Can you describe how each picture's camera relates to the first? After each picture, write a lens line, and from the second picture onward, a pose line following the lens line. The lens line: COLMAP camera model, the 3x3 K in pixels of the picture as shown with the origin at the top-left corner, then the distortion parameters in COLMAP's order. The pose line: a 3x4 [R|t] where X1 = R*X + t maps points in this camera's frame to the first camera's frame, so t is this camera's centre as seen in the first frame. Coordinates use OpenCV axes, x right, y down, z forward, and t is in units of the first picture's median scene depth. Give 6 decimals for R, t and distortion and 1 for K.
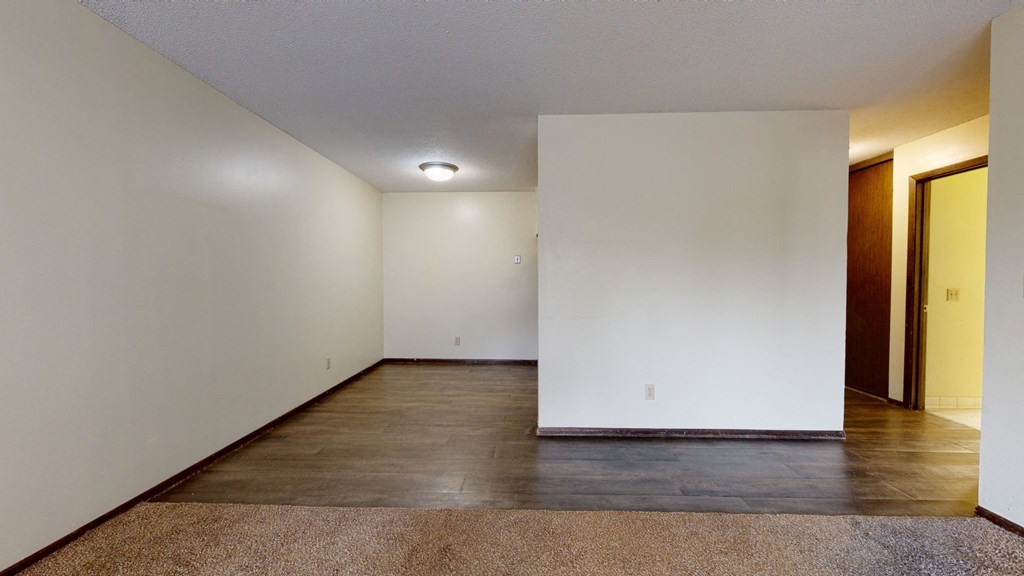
lens RADIAL K [[375.3, 0, 512.0], [0, 375.3, 288.0], [0, 0, 1]] dist [0.014054, 0.000149]
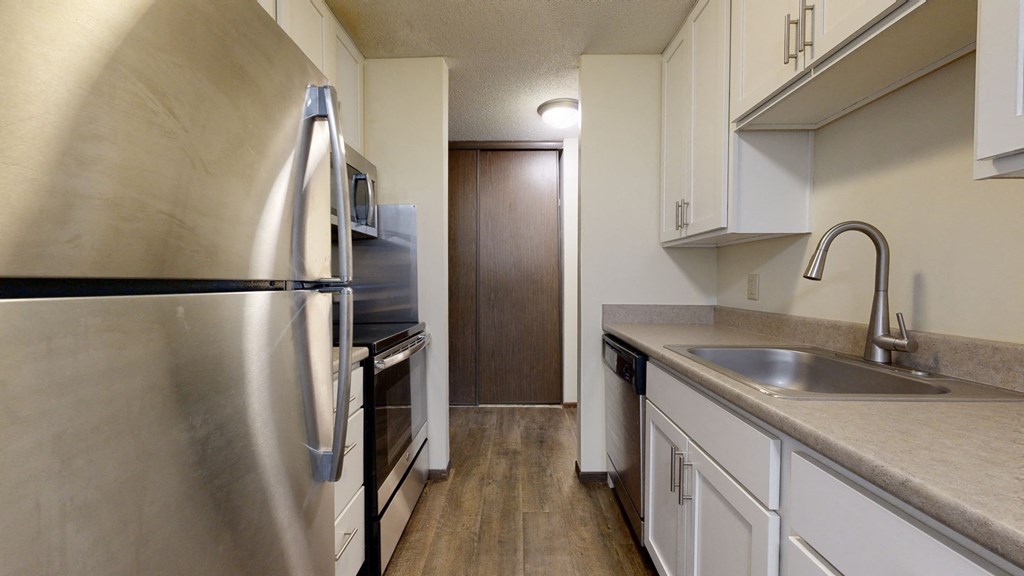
lens RADIAL K [[375.9, 0, 514.2], [0, 375.9, 289.1], [0, 0, 1]] dist [-0.001142, -0.000013]
pose [[-0.011491, -0.021818, 0.999696, 0.072068], [0.020084, 0.999555, 0.022046, -0.017659], [-0.999732, 0.020331, -0.011047, 1.251067]]
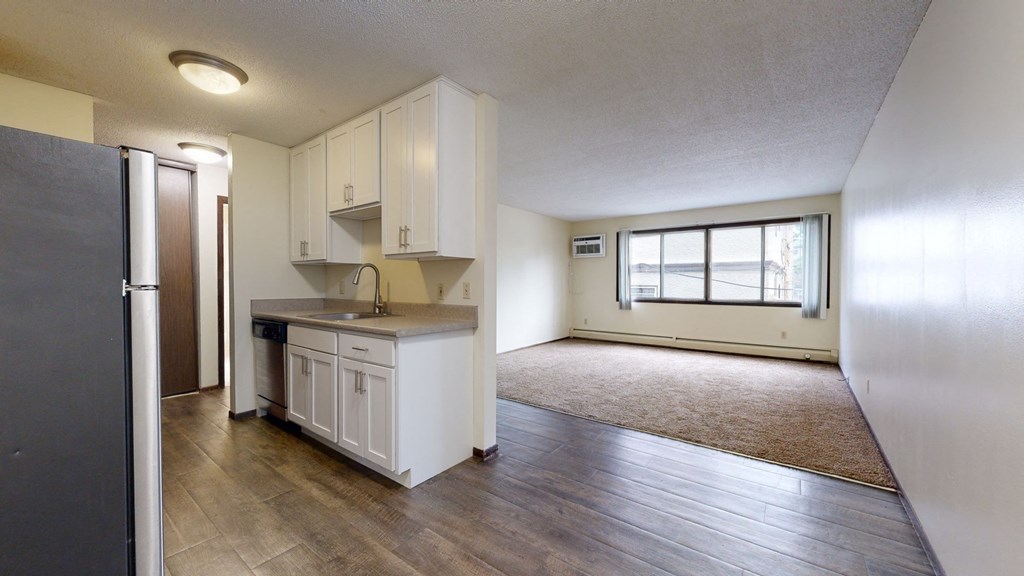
lens RADIAL K [[375.9, 0, 514.2], [0, 375.9, 289.1], [0, 0, 1]] dist [-0.001142, -0.000013]
pose [[-0.810287, -0.008989, 0.585964, -0.424080], [0.011522, 0.999445, 0.031265, -0.025408], [-0.585920, 0.032085, -0.809733, 1.485551]]
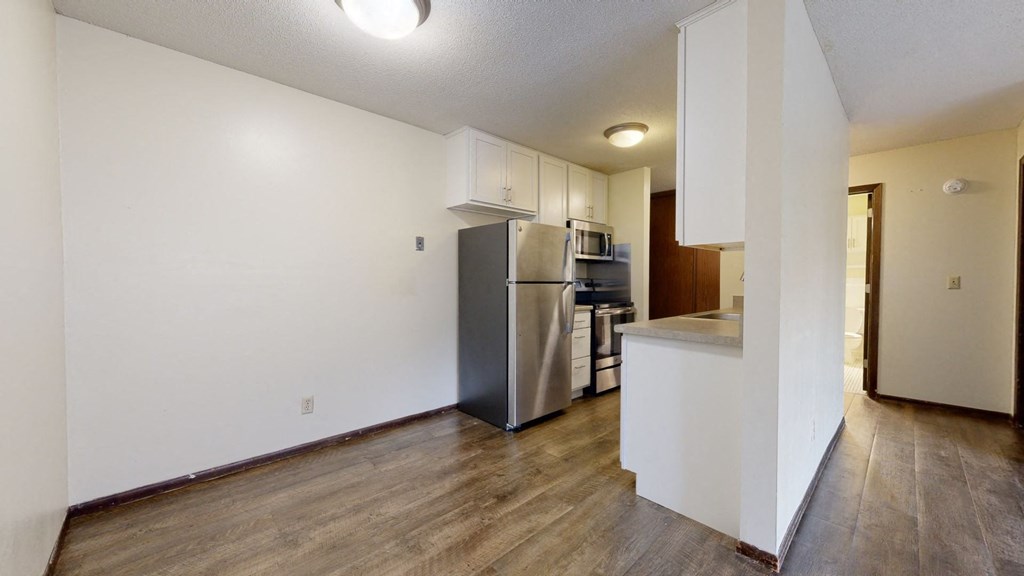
lens RADIAL K [[375.9, 0, 514.2], [0, 375.9, 289.1], [0, 0, 1]] dist [-0.001142, -0.000013]
pose [[0.706693, -0.016334, 0.707332, -0.480913], [0.014168, 0.999860, 0.008933, -0.011279], [-0.707379, 0.003709, 0.706825, 0.774683]]
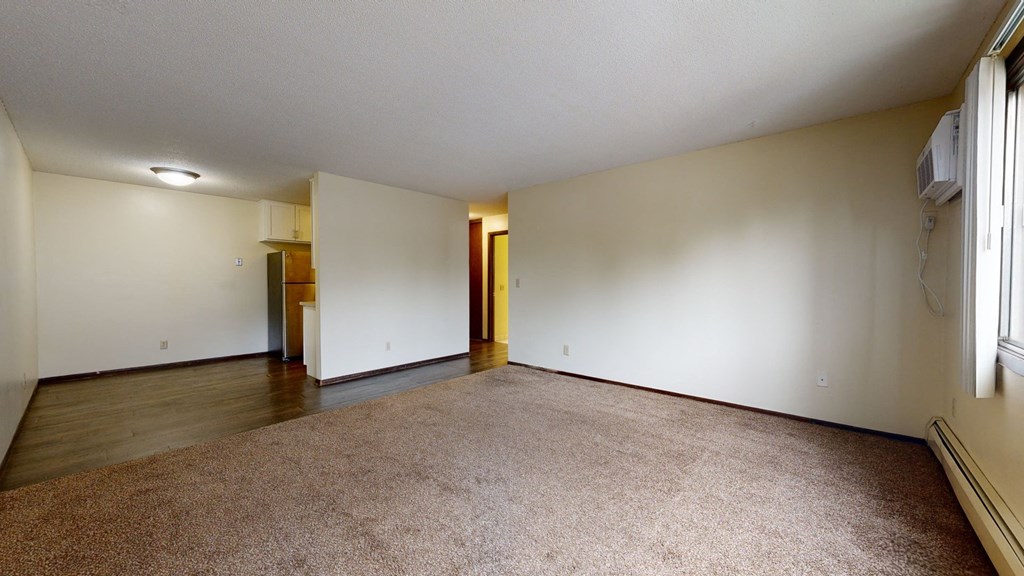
lens RADIAL K [[375.9, 0, 514.2], [0, 375.9, 289.1], [0, 0, 1]] dist [-0.001142, -0.000013]
pose [[0.637698, -0.016814, 0.770103, -0.503852], [0.013846, 0.999850, 0.010365, 0.003844], [-0.770162, 0.004053, 0.637835, -0.465584]]
